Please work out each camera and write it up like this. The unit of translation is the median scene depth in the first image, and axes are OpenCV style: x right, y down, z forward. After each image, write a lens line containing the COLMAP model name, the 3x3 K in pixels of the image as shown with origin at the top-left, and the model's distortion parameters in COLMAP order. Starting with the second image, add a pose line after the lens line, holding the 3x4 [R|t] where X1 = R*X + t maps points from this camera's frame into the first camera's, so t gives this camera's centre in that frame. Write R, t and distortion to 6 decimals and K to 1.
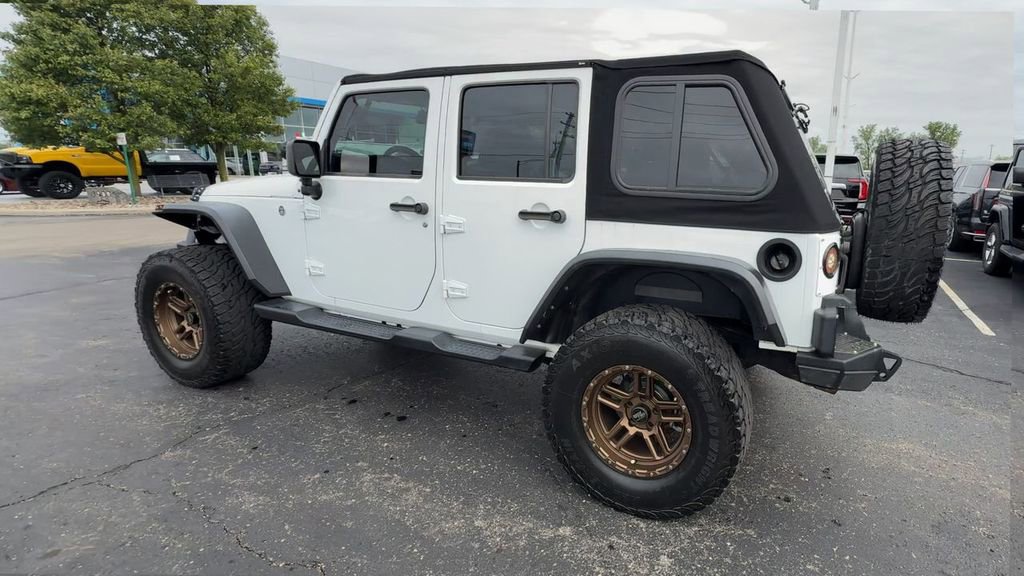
lens RADIAL K [[547.0, 0, 567.2], [0, 547.0, 262.6], [0, 0, 1]] dist [0.001612, -0.000001]
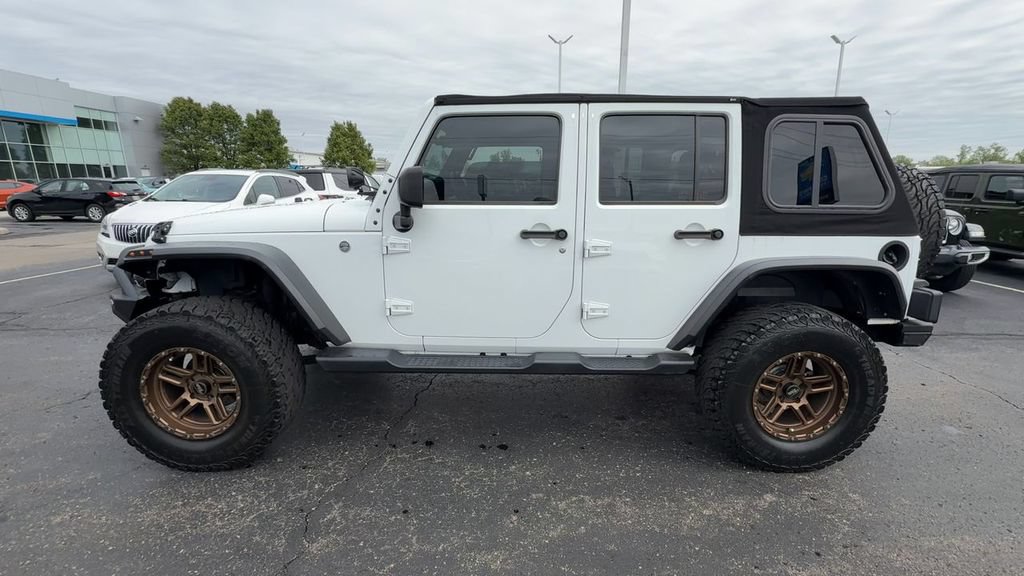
lens RADIAL K [[515.1, 0, 512.0], [0, 515.1, 288.0], [0, 0, 1]] dist [-0.000046, 0.000081]
pose [[0.911060, -0.101098, 0.399686, -0.797104], [0.088056, 0.994814, 0.050913, -0.061337], [-0.402761, -0.011190, 0.915237, 0.177469]]
